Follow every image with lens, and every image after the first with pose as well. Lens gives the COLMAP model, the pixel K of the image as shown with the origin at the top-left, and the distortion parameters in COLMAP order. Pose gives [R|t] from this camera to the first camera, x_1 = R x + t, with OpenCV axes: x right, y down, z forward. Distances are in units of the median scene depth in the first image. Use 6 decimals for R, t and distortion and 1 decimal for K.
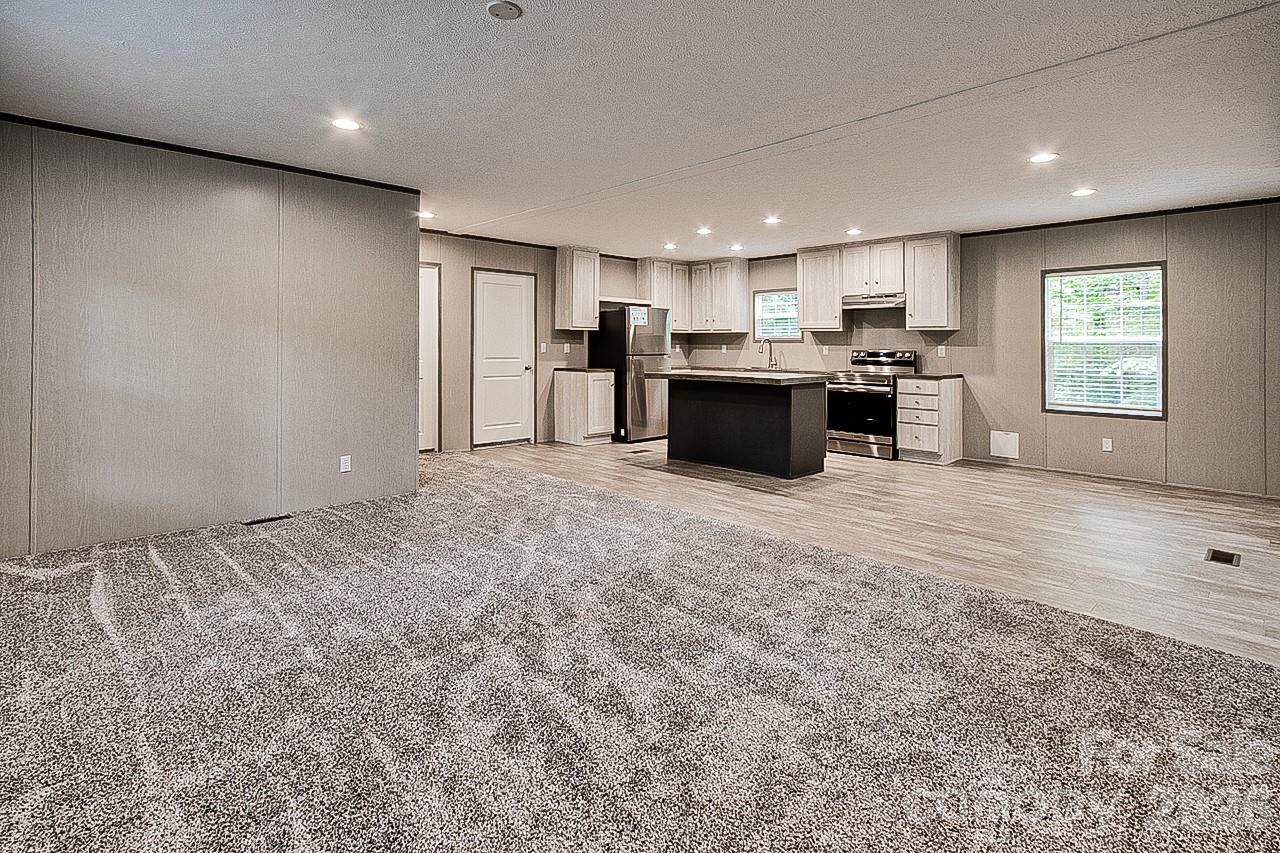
lens RADIAL K [[611.8, 0, 647.8], [0, 611.8, 341.7], [0, 0, 1]] dist [-0.005048, 0.006960]
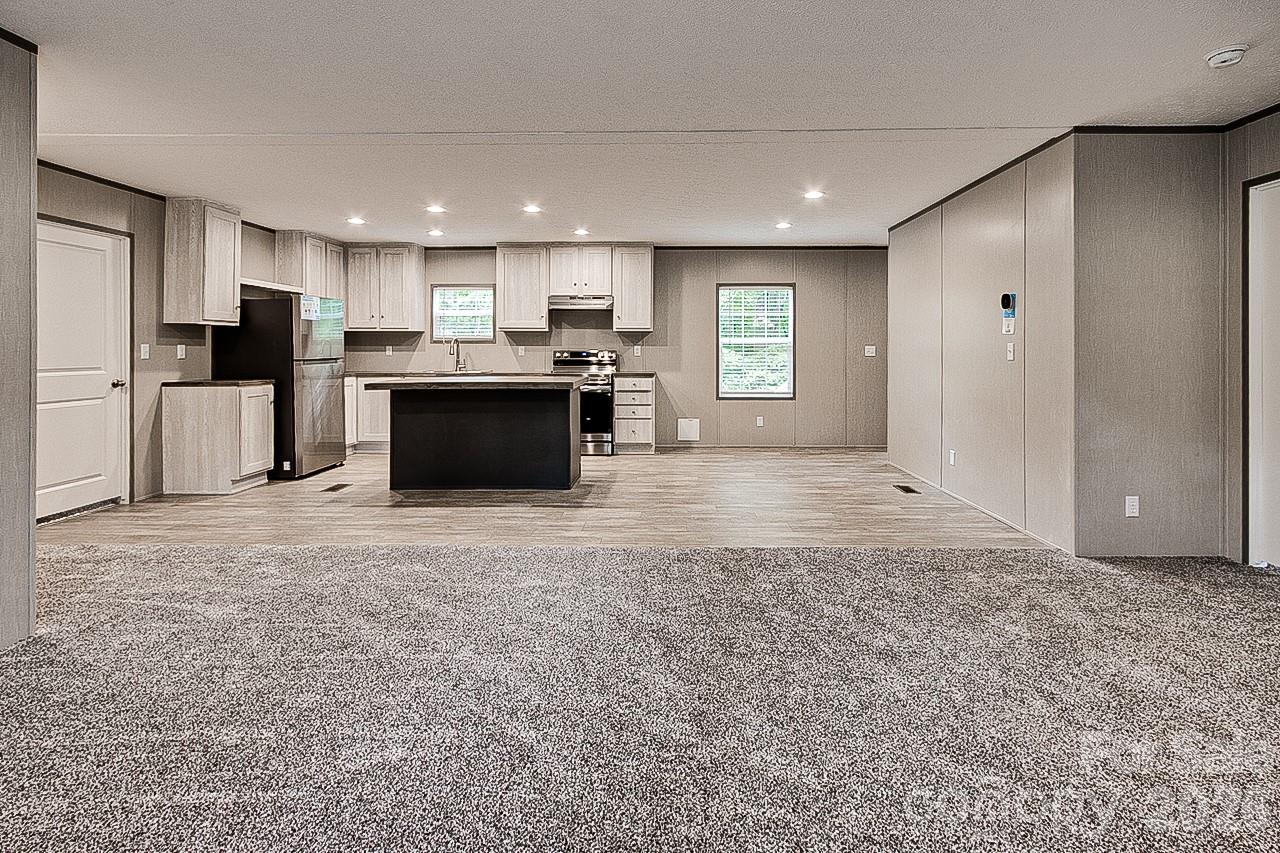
lens RADIAL K [[611.8, 0, 657.9], [0, 611.8, 346.0], [0, 0, 1]] dist [-0.005048, 0.006960]
pose [[0.715694, -0.004056, 0.698403, -0.253441], [-0.000097, 0.999983, 0.005906, 0.000423], [-0.698414, -0.004294, 0.715681, 0.183815]]
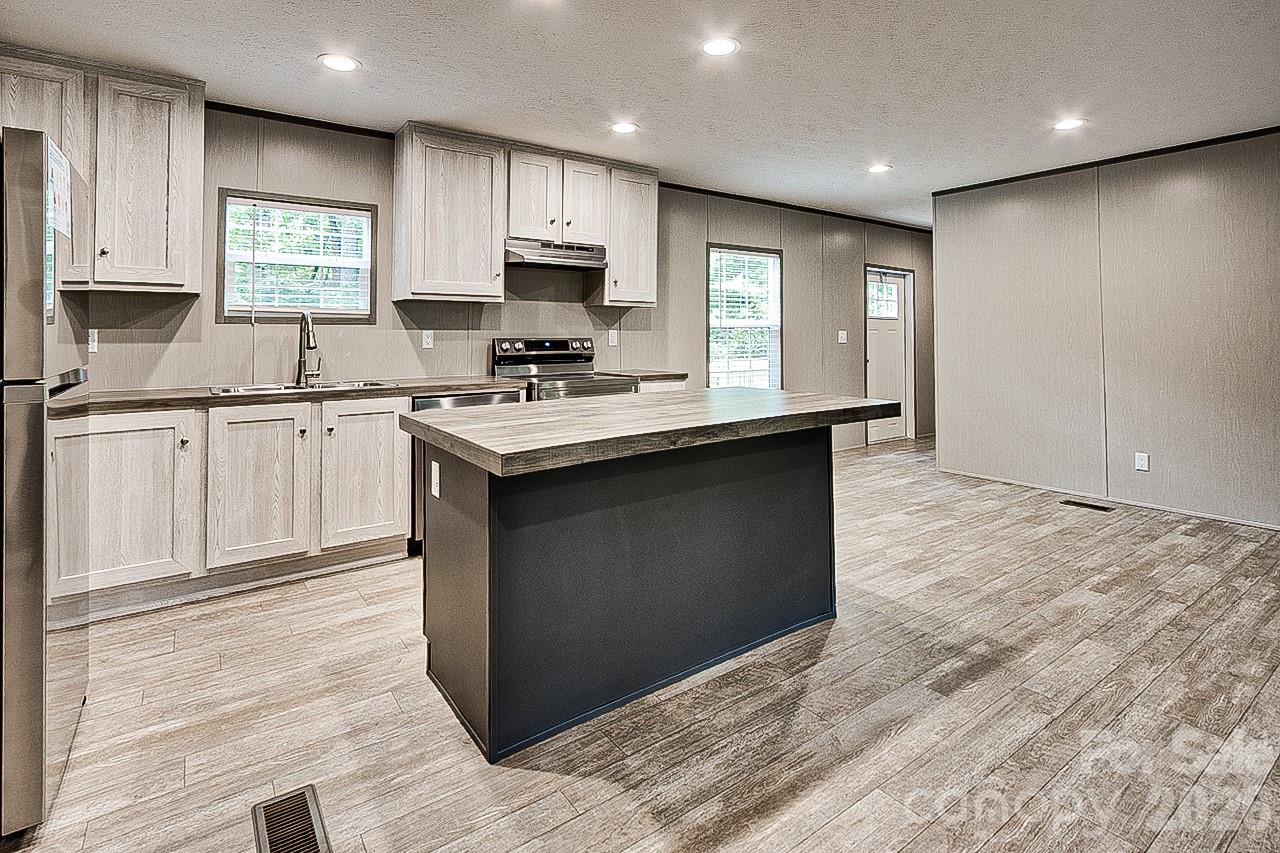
lens RADIAL K [[611.8, 0, 629.1], [0, 611.8, 323.8], [0, 0, 1]] dist [-0.005048, 0.006960]
pose [[0.166205, 0.009067, 0.986049, -0.200644], [-0.004468, 0.999954, -0.008442, 0.005316], [-0.986081, -0.003002, 0.166238, 0.843185]]
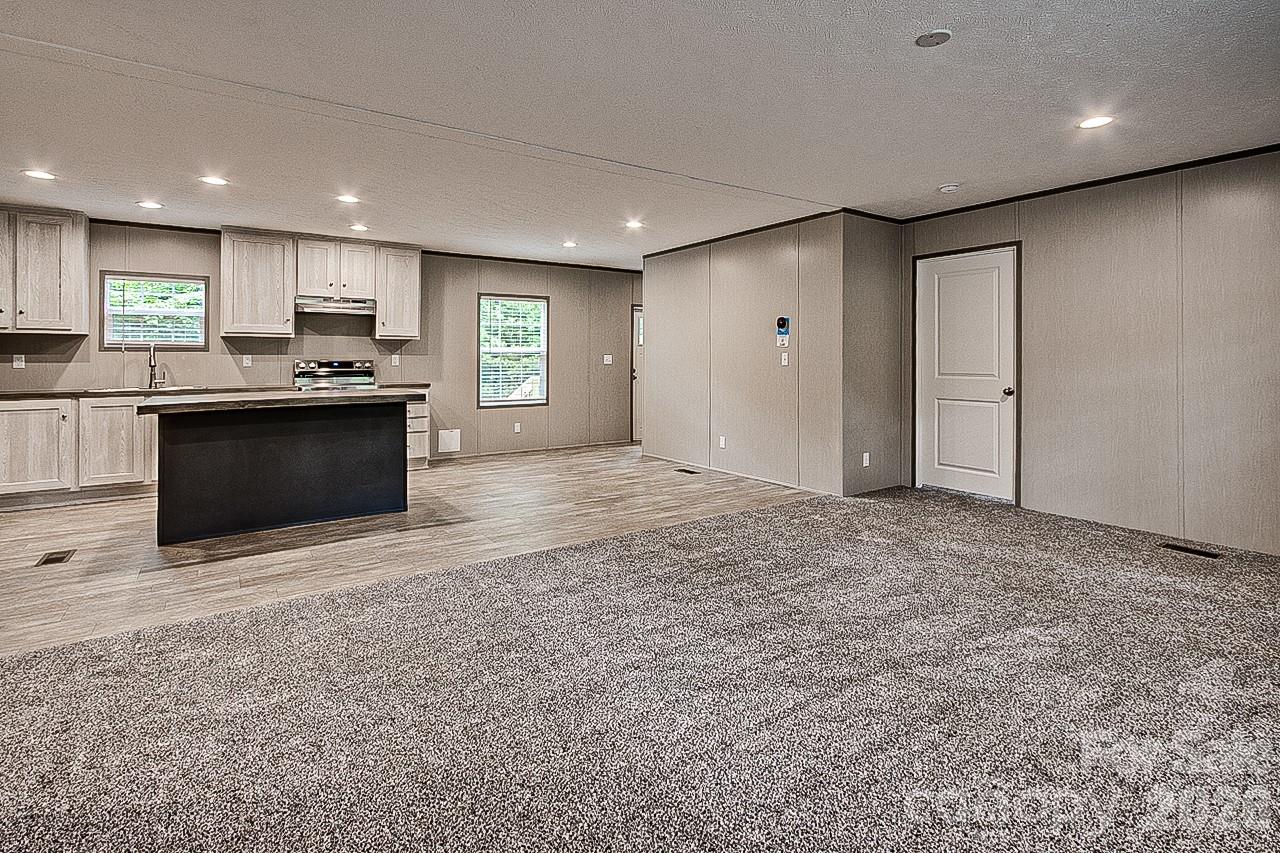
lens RADIAL K [[611.8, 0, 630.3], [0, 611.8, 356.2], [0, 0, 1]] dist [-0.005048, 0.006960]
pose [[0.190406, -0.005686, 0.981689, -0.434291], [-0.004661, 0.999967, 0.006696, 0.000308], [-0.981694, -0.005850, 0.190373, 0.410575]]
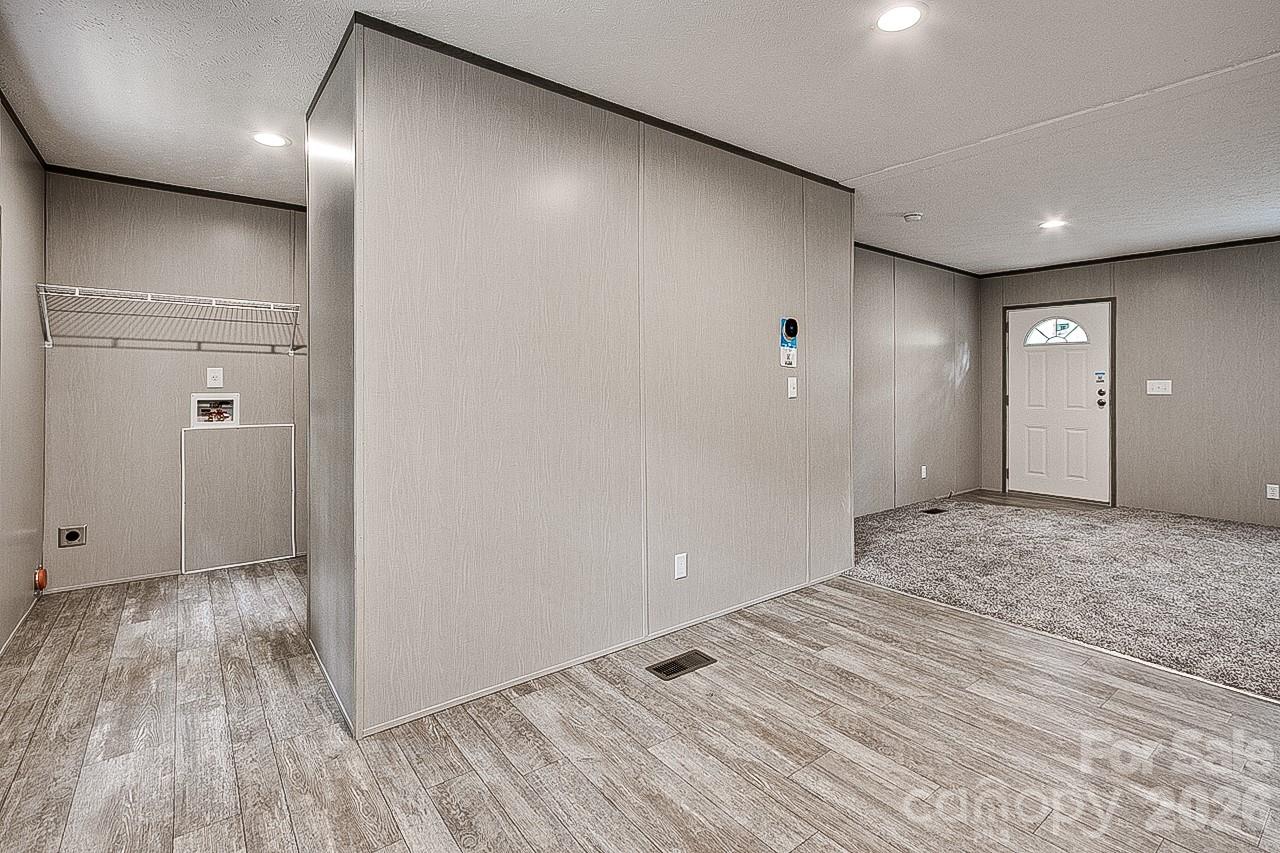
lens RADIAL K [[611.8, 0, 631.5], [0, 611.8, 393.3], [0, 0, 1]] dist [-0.005048, 0.006960]
pose [[-0.985446, -0.009662, 0.169715, 0.396093], [-0.007769, 0.999900, 0.011812, 0.011089], [-0.169812, 0.010322, -0.985422, 0.911924]]
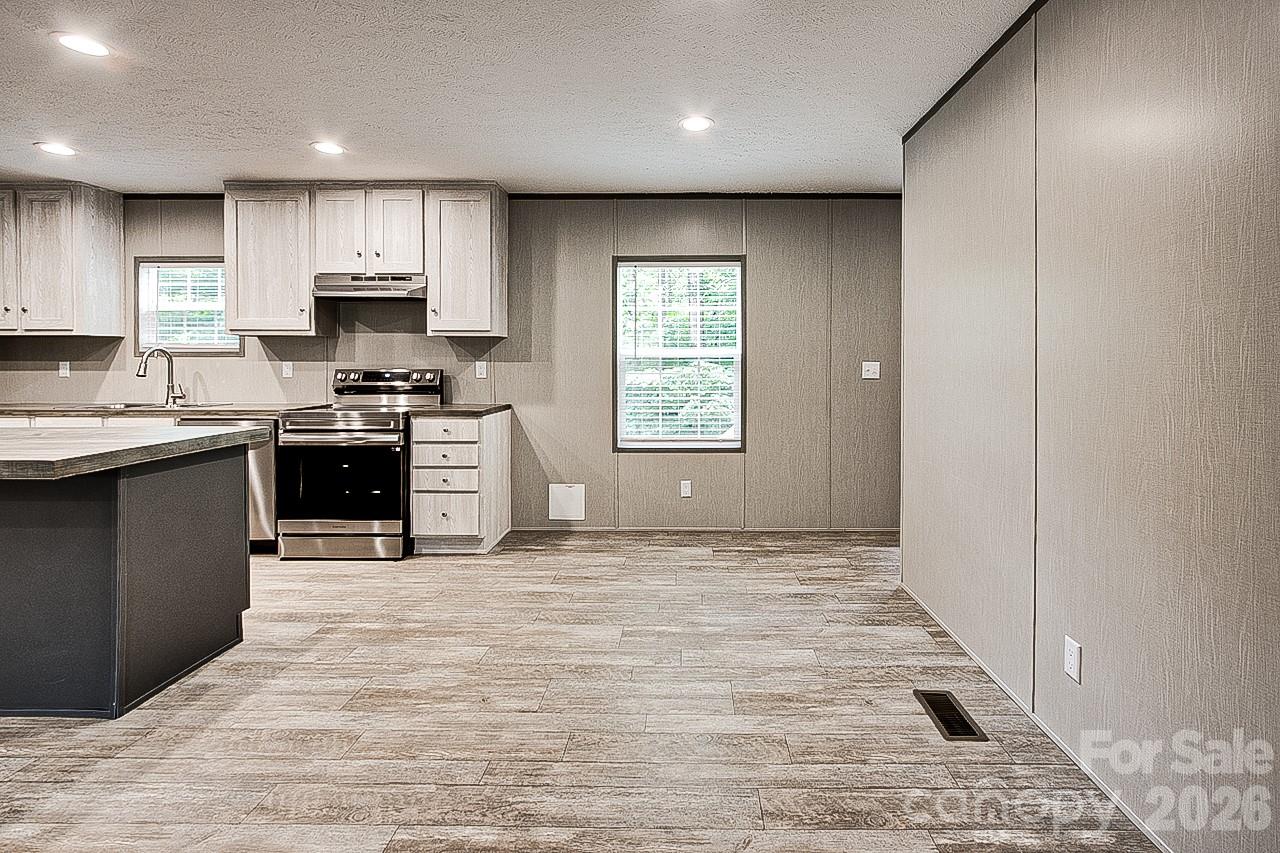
lens RADIAL K [[611.8, 0, 676.0], [0, 611.8, 357.8], [0, 0, 1]] dist [-0.005048, 0.006960]
pose [[0.710384, -0.002136, 0.703811, 0.164784], [-0.001078, 0.999991, 0.004124, 0.000187], [-0.703814, -0.003689, 0.710375, 0.380074]]
